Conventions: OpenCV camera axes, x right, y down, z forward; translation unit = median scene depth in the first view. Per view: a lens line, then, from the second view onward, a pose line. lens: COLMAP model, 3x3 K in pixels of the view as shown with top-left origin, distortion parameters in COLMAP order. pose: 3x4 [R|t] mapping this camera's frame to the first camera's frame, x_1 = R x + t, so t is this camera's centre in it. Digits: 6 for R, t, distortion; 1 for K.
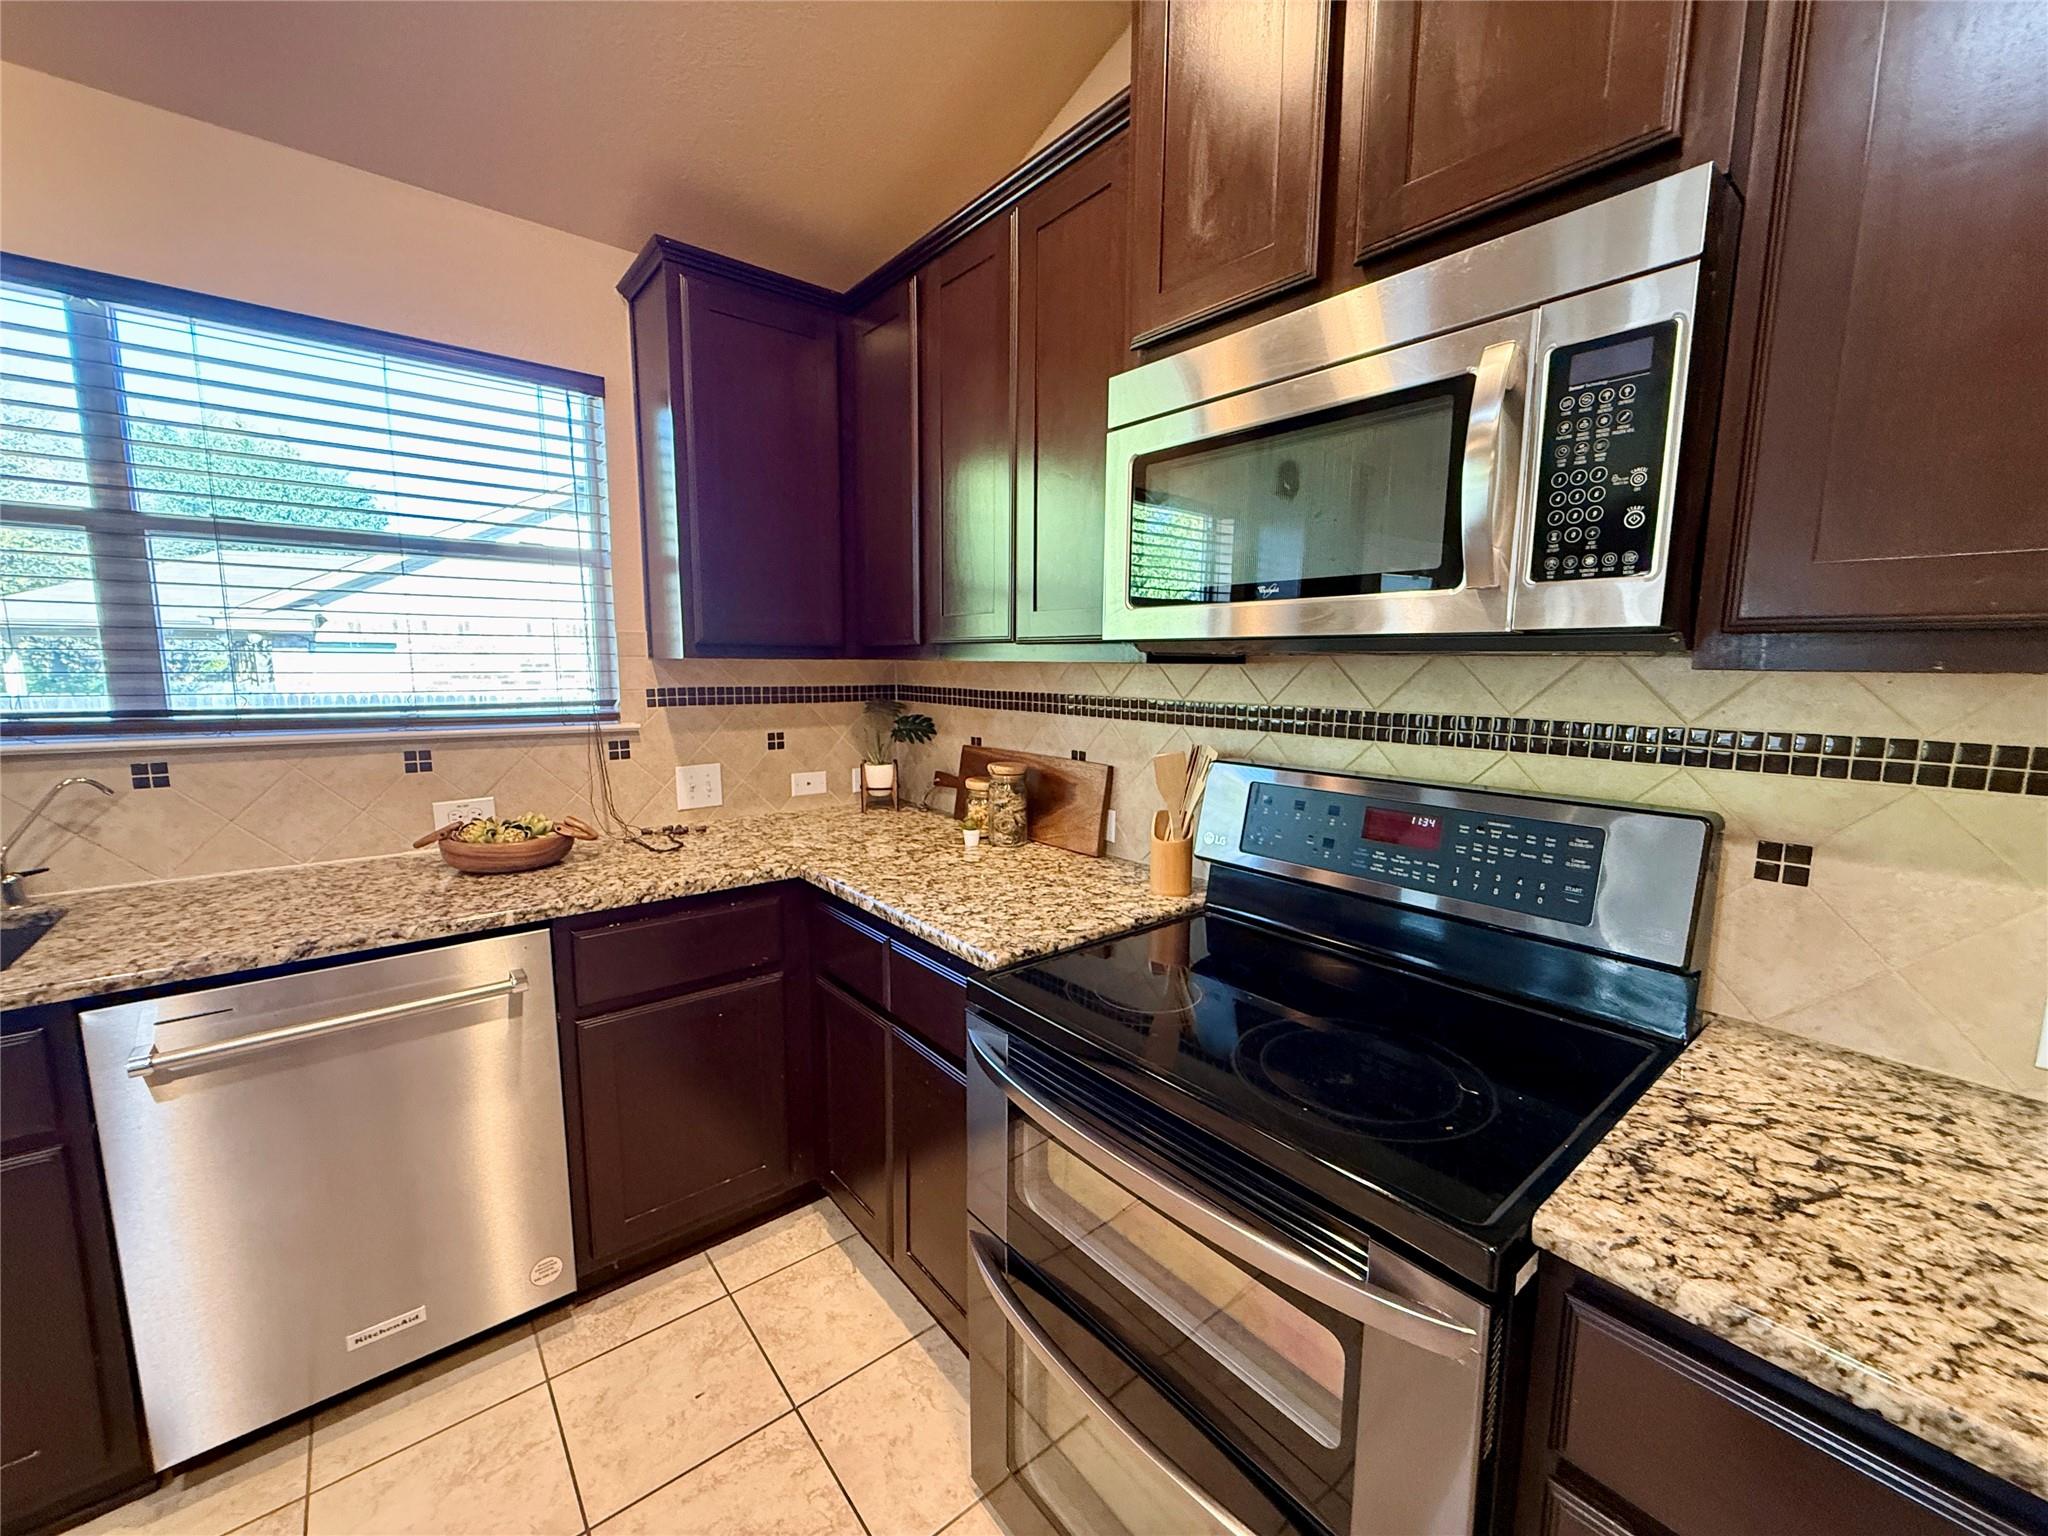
lens RADIAL K [[812.7, 0, 1023.9], [0, 812.7, 766.7], [0, 0, 1]] dist [0.000002, -0.000004]
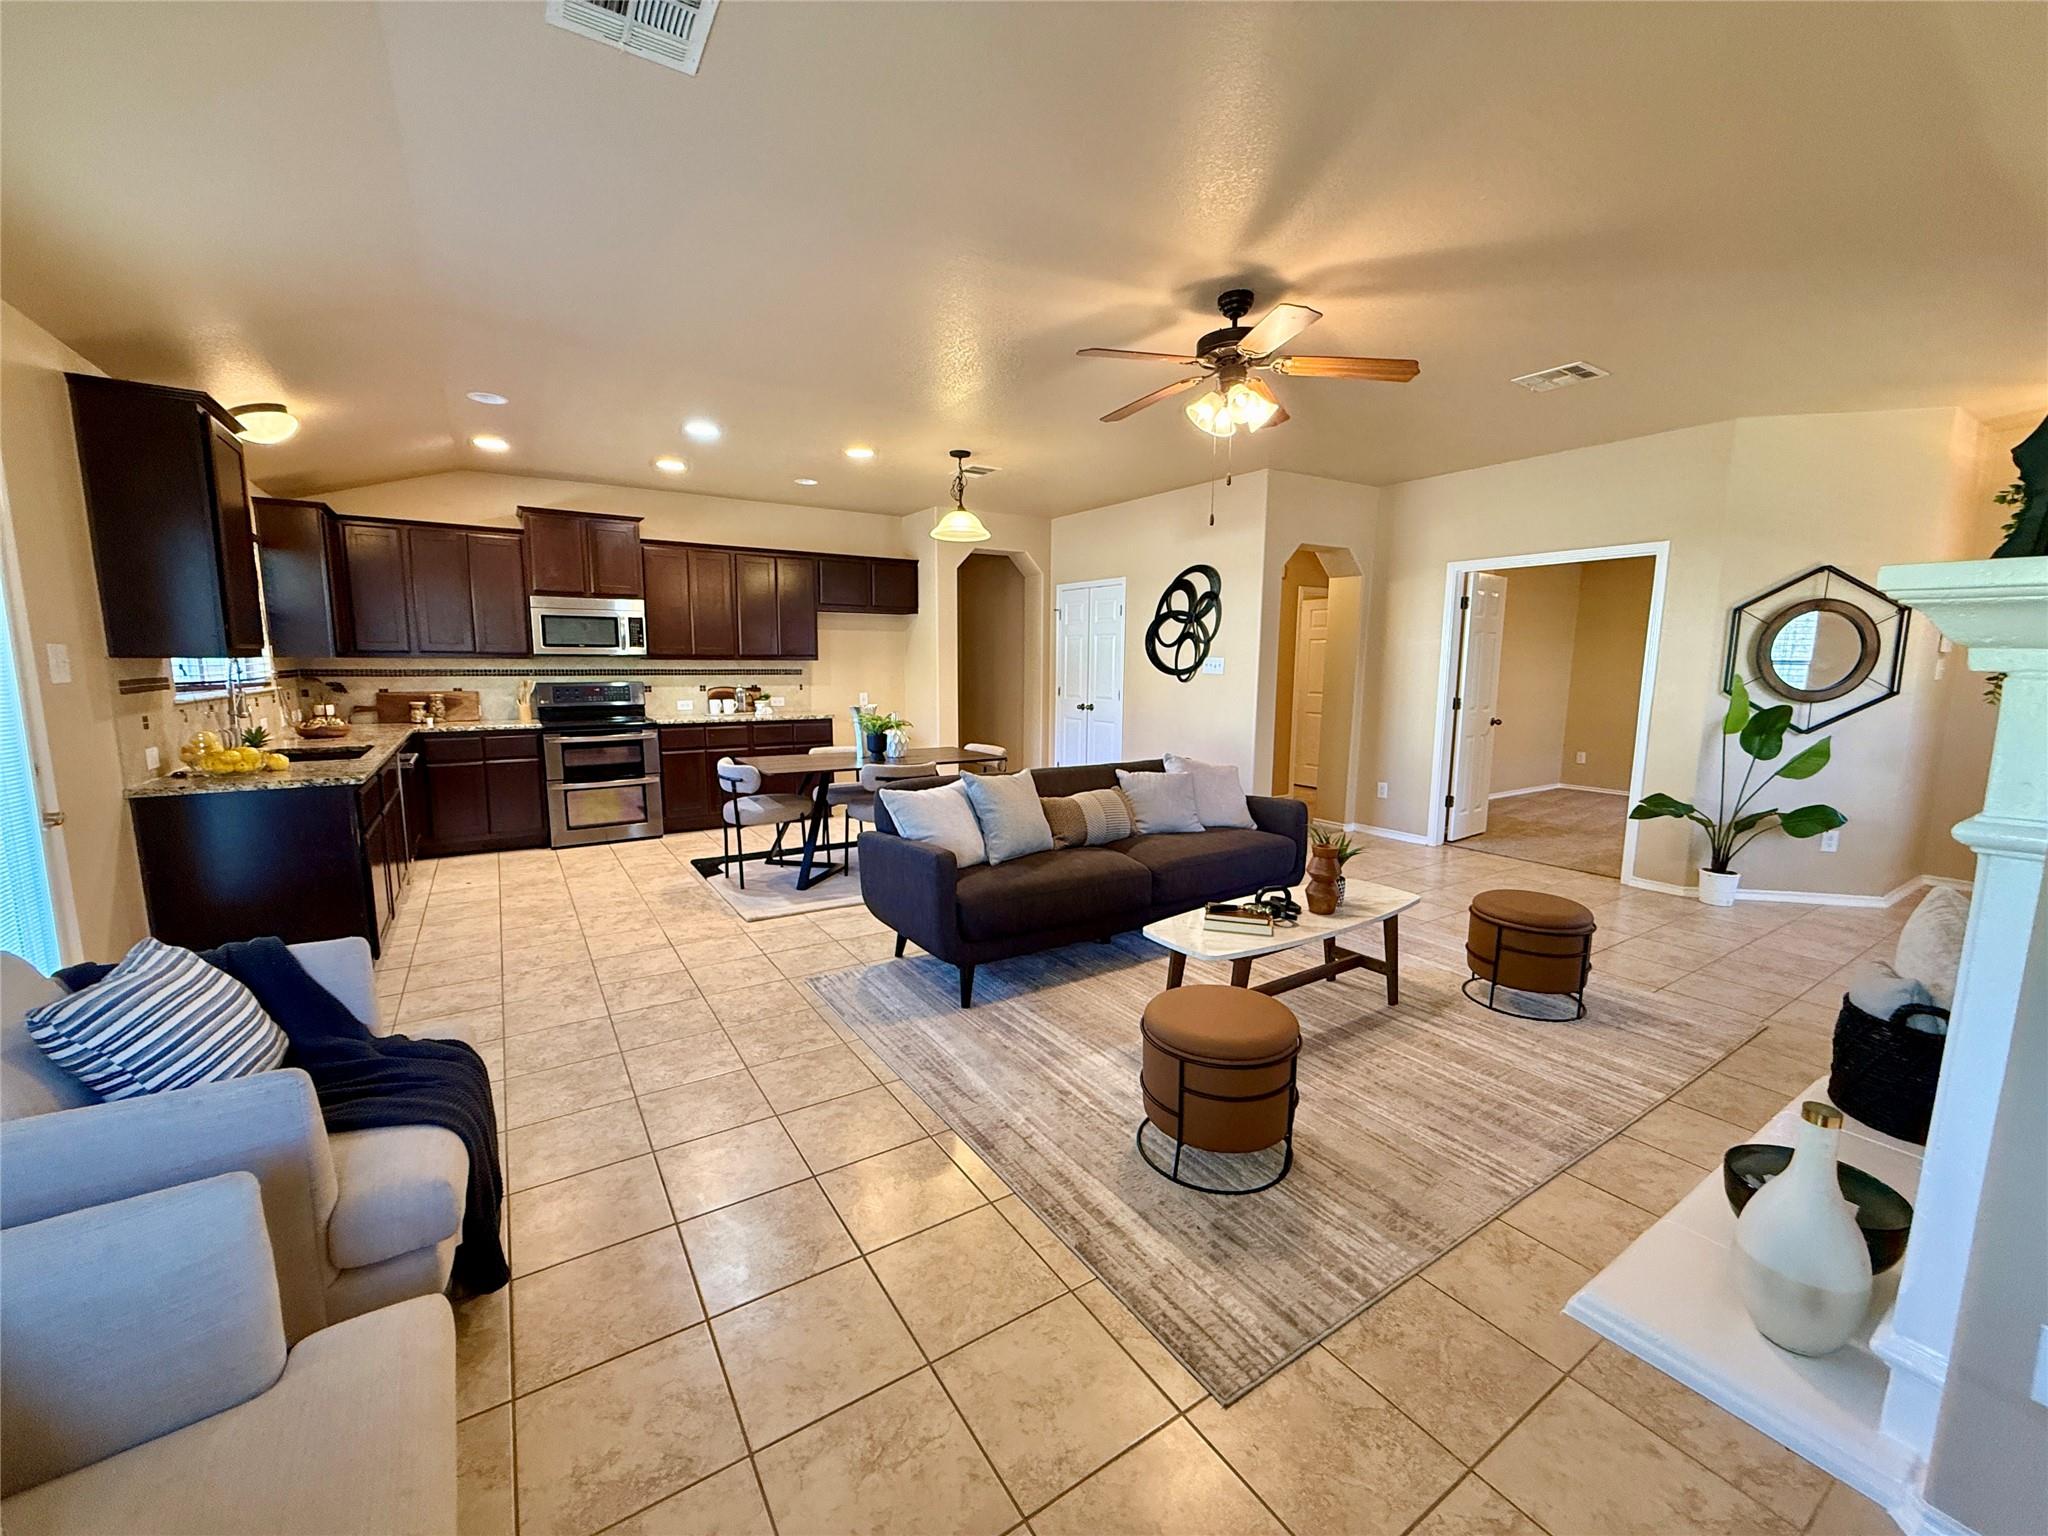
lens RADIAL K [[812.7, 0, 1017.2], [0, 812.7, 772.5], [0, 0, 1]] dist [0.000002, -0.000004]
pose [[0.110651, -0.144124, 0.983354, -2.657283], [0.122827, 0.983828, 0.130372, 0.147665], [-0.986240, 0.106357, 0.126564, -1.358755]]
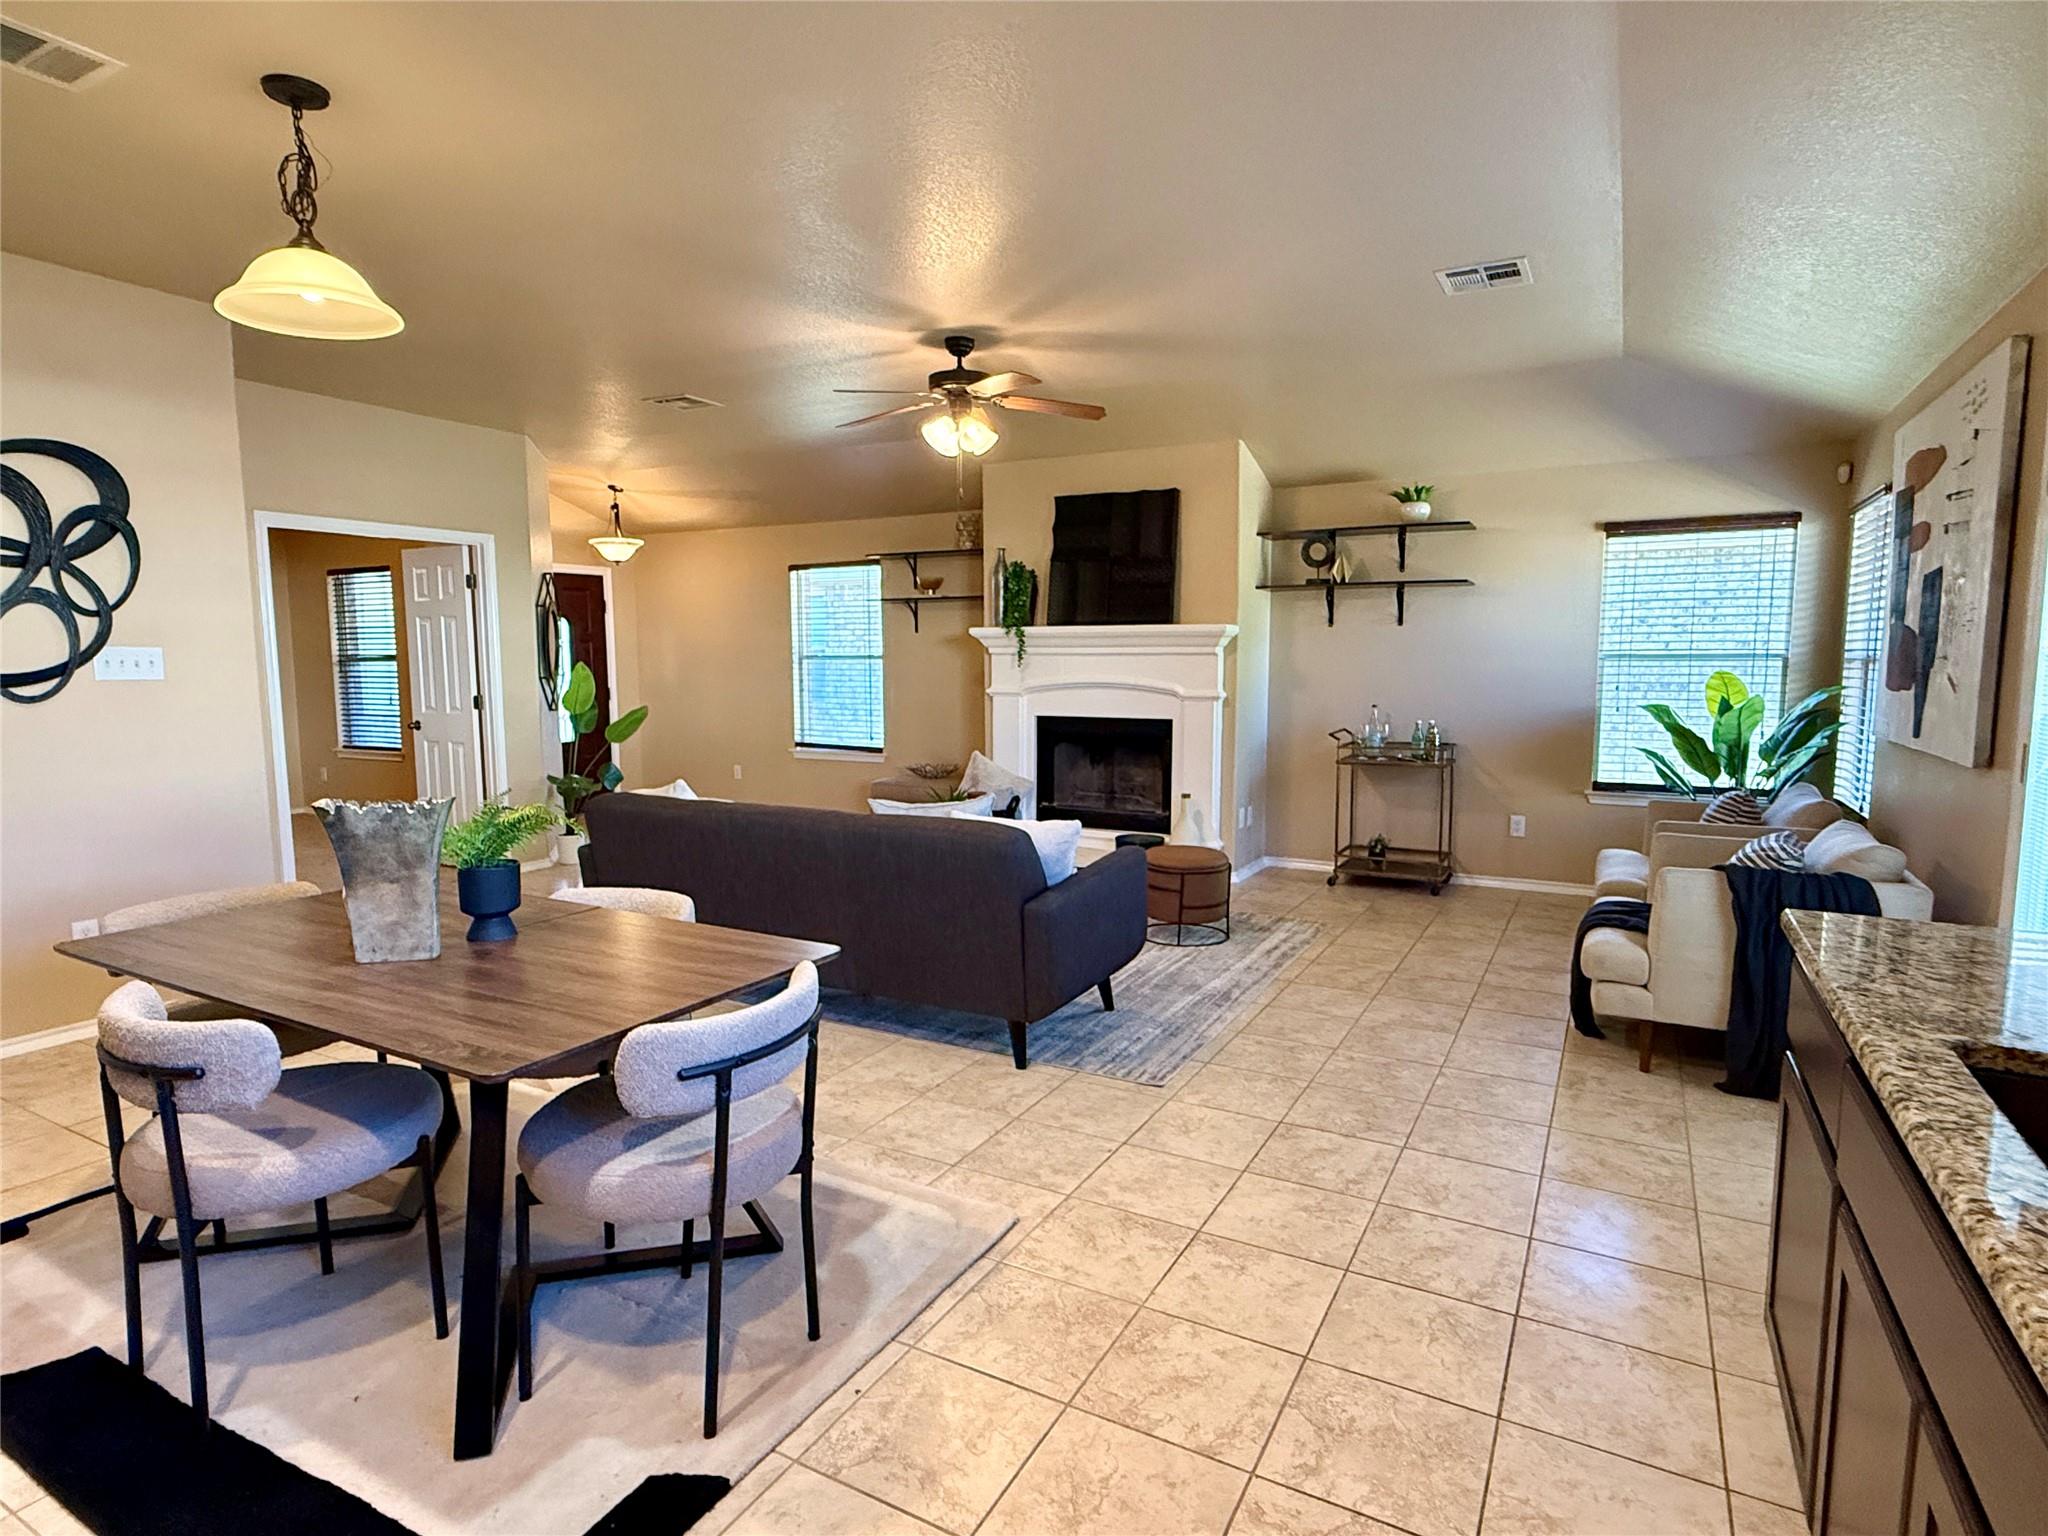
lens RADIAL K [[1085.8, 0, 1019.3], [0, 1085.8, 767.7], [0, 0, 1]] dist [-0.000234, -0.000779]
pose [[-0.927990, 0.029594, -0.371429, -0.262028], [-0.056307, 0.974255, 0.218304, -0.095603], [0.368327, 0.223498, -0.902432, 0.685469]]
